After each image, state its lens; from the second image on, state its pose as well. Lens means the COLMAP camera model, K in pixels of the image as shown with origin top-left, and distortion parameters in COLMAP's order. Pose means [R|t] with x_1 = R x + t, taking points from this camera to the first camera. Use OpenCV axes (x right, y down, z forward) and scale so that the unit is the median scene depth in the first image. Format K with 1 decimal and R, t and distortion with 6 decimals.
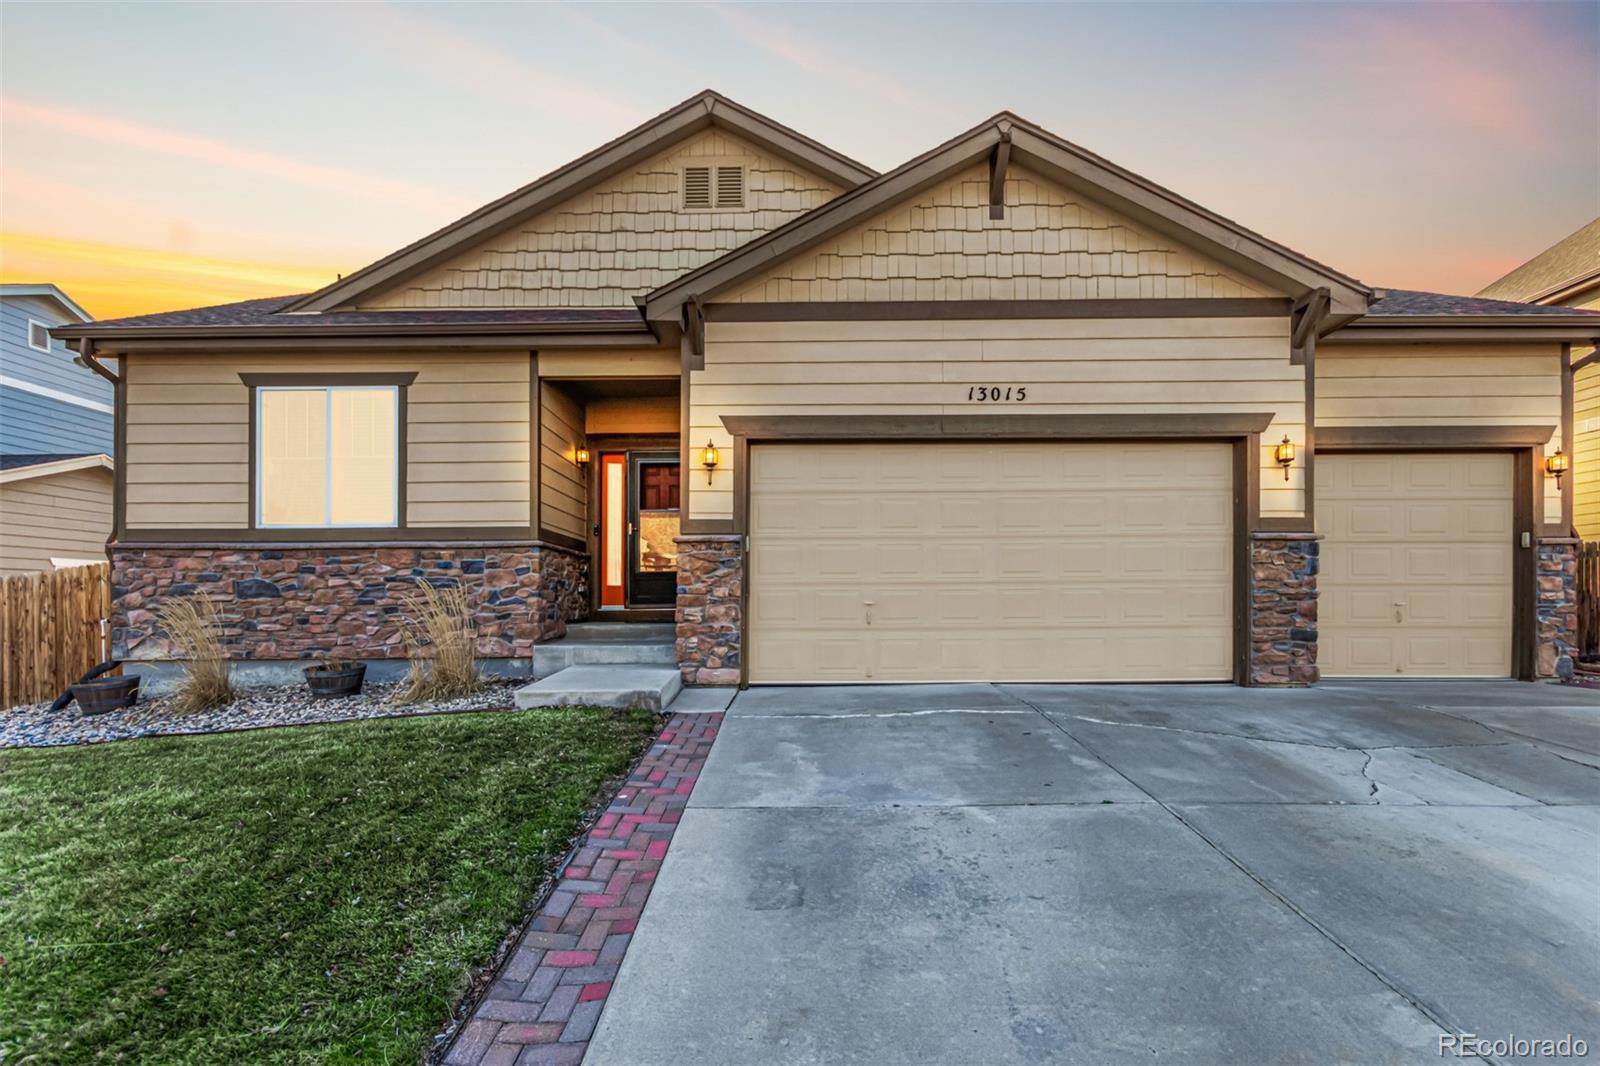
lens RADIAL K [[780.8, 0, 805.0], [0, 780.8, 609.4], [0, 0, 1]] dist [0.003919, 0.000179]
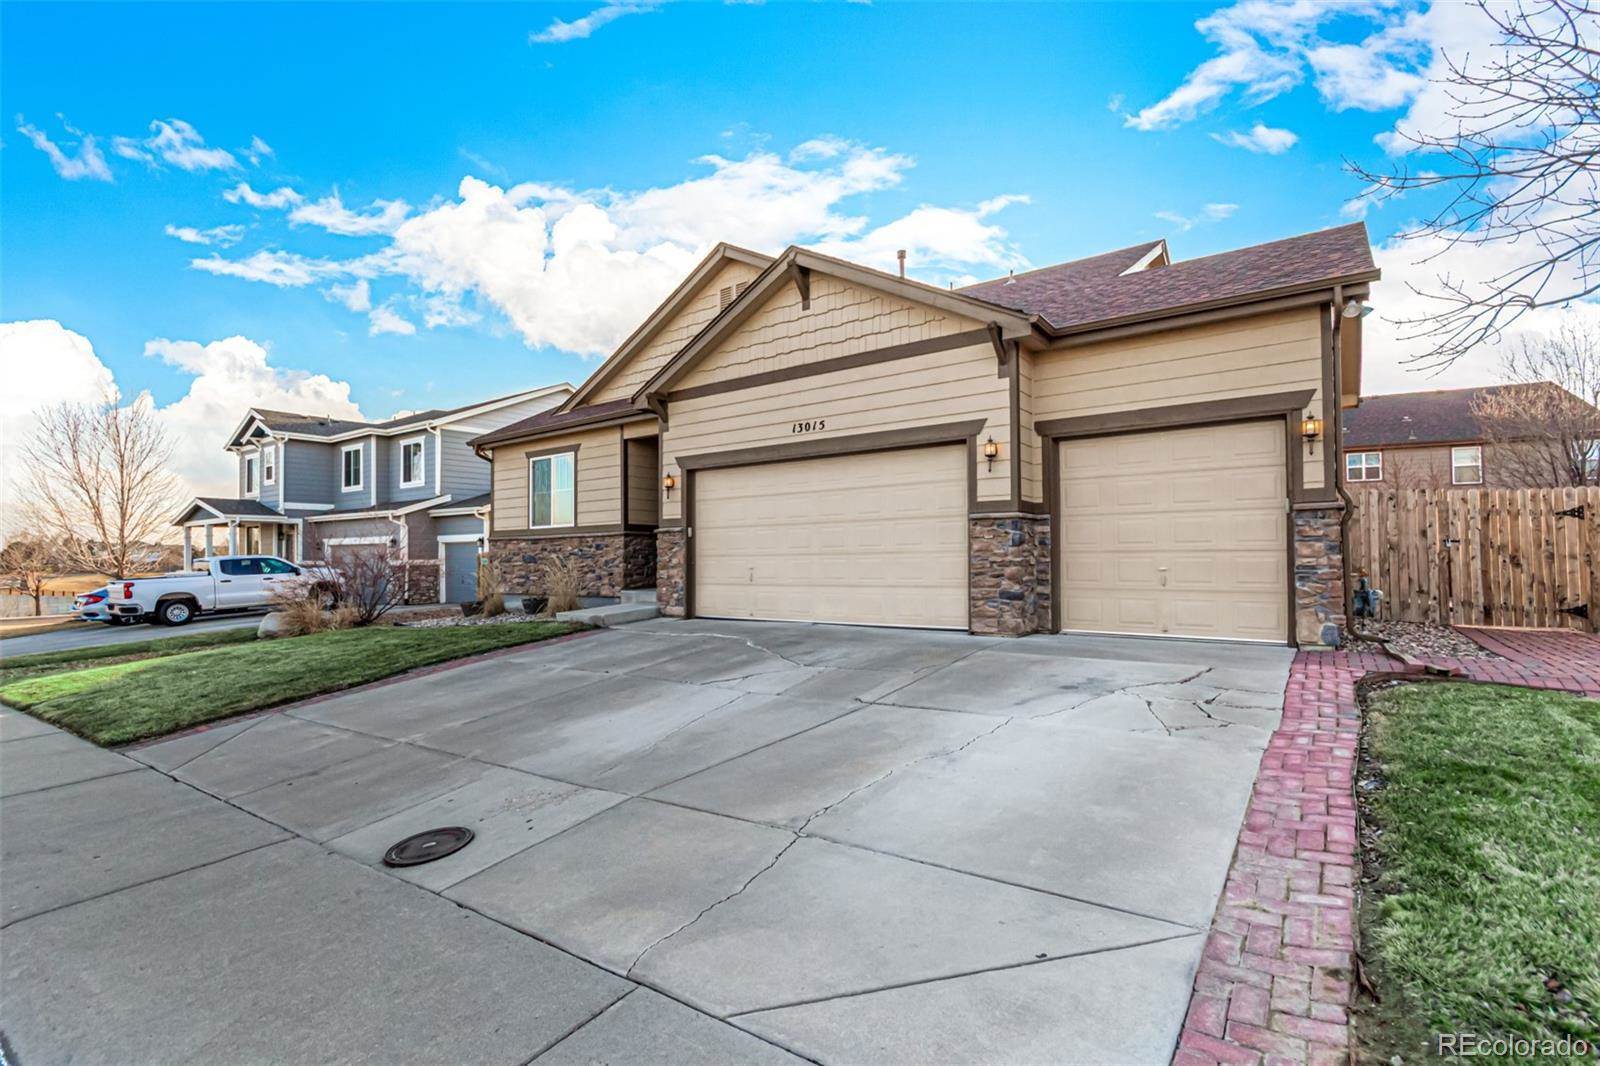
lens RADIAL K [[743.2, 0, 795.9], [0, 743.2, 548.5], [0, 0, 1]] dist [0.002040, 0.000649]
pose [[0.808893, -0.012334, -0.587826, 0.978131], [0.005541, 0.999895, -0.013355, -0.024875], [0.587930, 0.007545, 0.808877, -0.139617]]
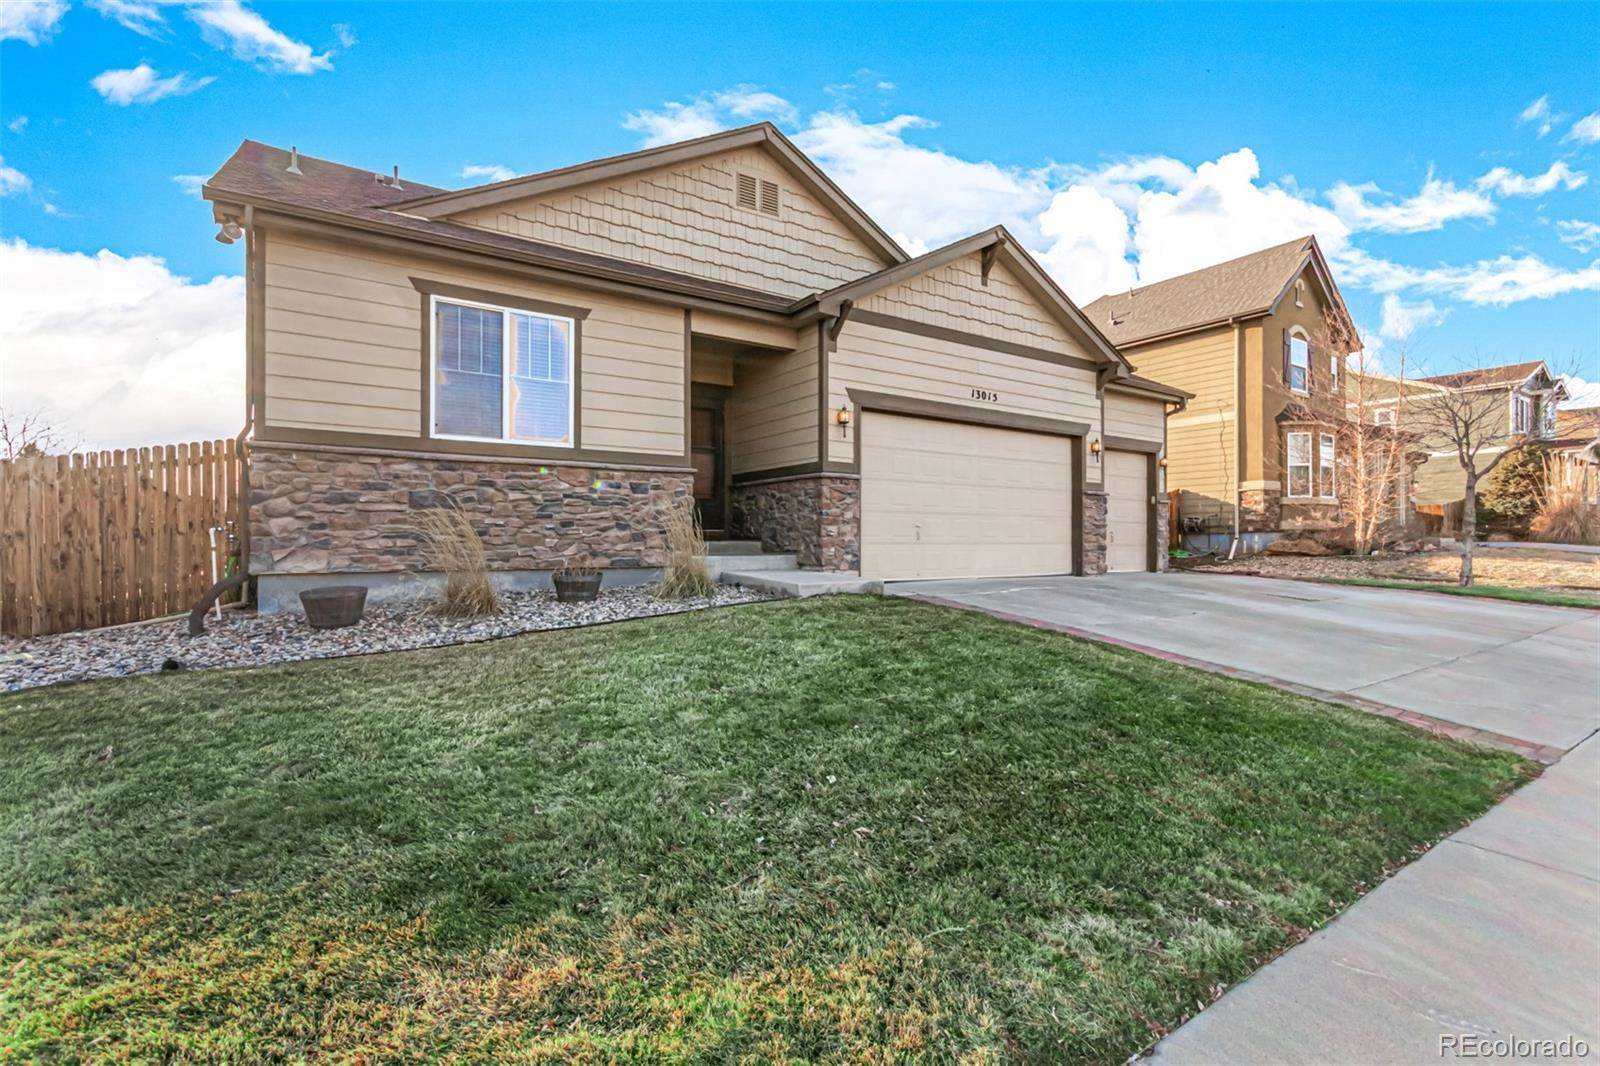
lens RADIAL K [[780.5, 0, 820.2], [0, 780.5, 549.5], [0, 0, 1]] dist [0.001859, 0.000285]
pose [[0.809424, 0.002346, 0.587220, -0.890614], [0.001290, 0.999983, -0.005772, 0.043359], [-0.587224, 0.005430, 0.809406, -0.082408]]
